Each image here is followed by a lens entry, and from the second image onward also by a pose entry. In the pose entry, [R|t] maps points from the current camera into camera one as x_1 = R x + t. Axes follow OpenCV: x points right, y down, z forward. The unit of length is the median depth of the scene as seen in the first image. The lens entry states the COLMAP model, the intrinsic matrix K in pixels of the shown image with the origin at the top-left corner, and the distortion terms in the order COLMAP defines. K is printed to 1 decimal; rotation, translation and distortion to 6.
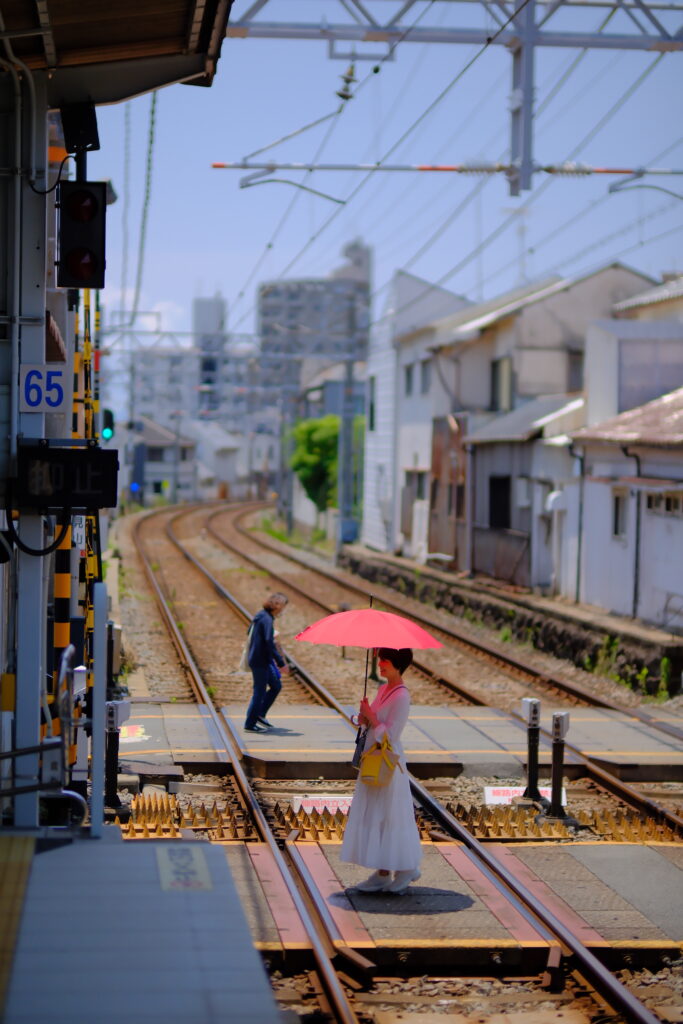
lens RADIAL K [[2221.0, 0, 341.2], [0, 2221.0, 511.8], [0, 0, 1]] dist [-0.093297, 0.000000]
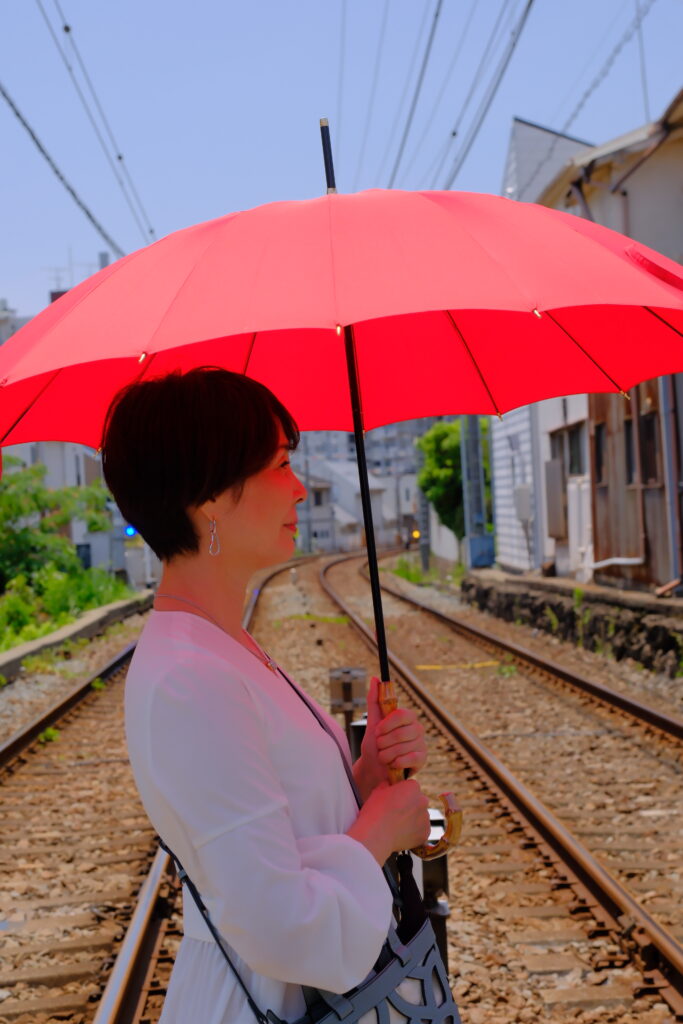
lens RADIAL K [[2221.0, 0, 341.4], [0, 2221.0, 512.8], [0, 0, 1]] dist [-0.093297, 0.000000]
pose [[0.994495, -0.071665, -0.076451, 0.017709], [0.069727, 0.997181, -0.027726, 0.016499], [0.078223, 0.022242, 0.996688, 0.407456]]
